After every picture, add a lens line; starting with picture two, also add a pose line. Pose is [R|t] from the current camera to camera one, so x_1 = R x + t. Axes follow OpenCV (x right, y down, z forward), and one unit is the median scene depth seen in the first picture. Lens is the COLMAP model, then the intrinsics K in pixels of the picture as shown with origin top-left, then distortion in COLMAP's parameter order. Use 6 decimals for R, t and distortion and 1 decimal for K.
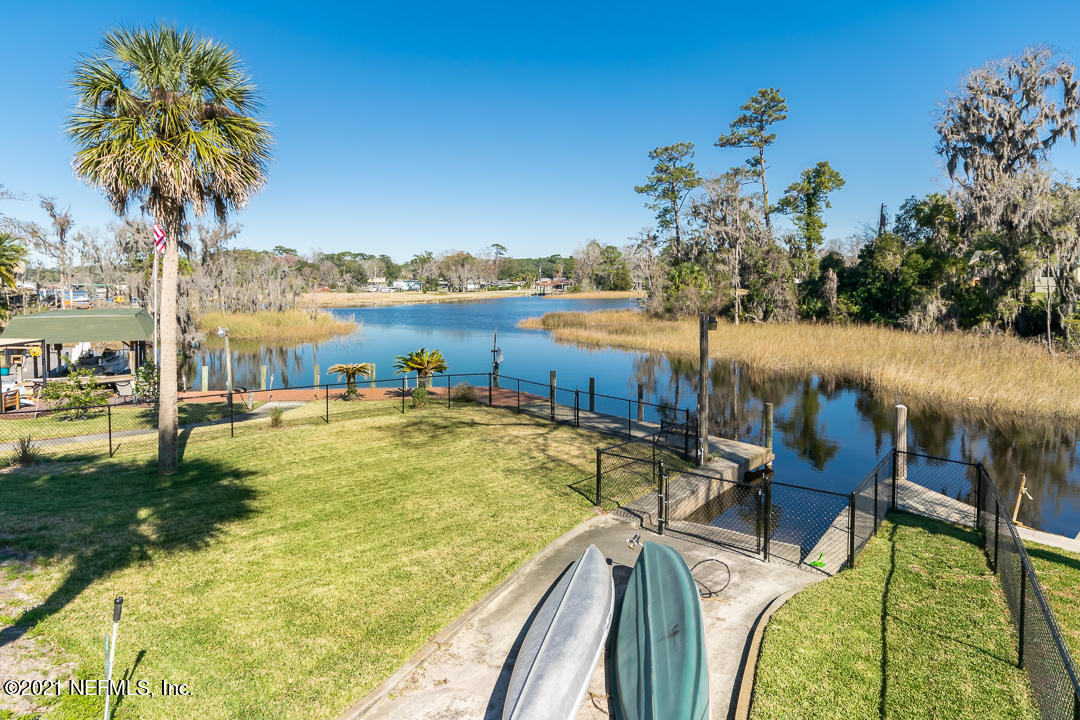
lens RADIAL K [[661.7, 0, 526.5], [0, 661.7, 302.7], [0, 0, 1]] dist [-0.000052, 0.000943]
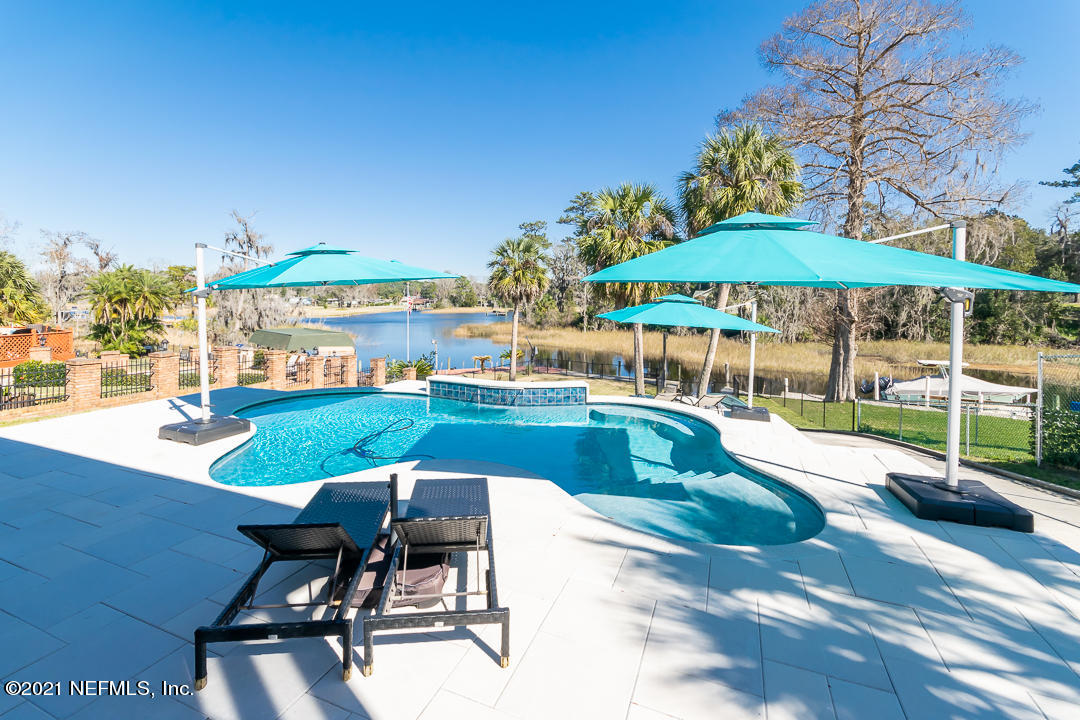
lens RADIAL K [[487.4, 0, 524.3], [0, 487.4, 309.2], [0, 0, 1]] dist [0.009935, -0.002026]
pose [[0.954084, 0.003818, 0.299515, -0.175315], [-0.001164, 0.999958, -0.009040, -0.012351], [-0.299538, 0.008276, 0.954049, -0.151583]]
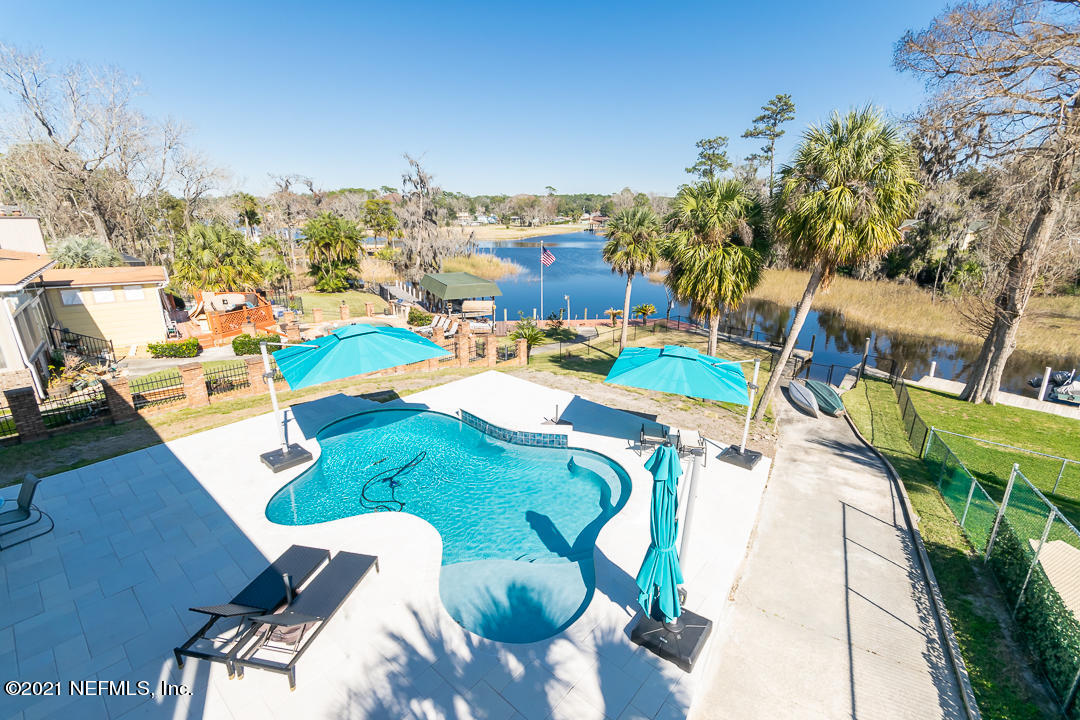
lens RADIAL K [[487.4, 0, 567.8], [0, 487.4, 363.1], [0, 0, 1]] dist [0.009935, -0.002026]
pose [[0.999749, 0.003720, 0.022092, -0.131175], [-0.009538, 0.962967, 0.269449, -0.051688], [-0.020272, -0.269592, 0.962761, -0.174915]]
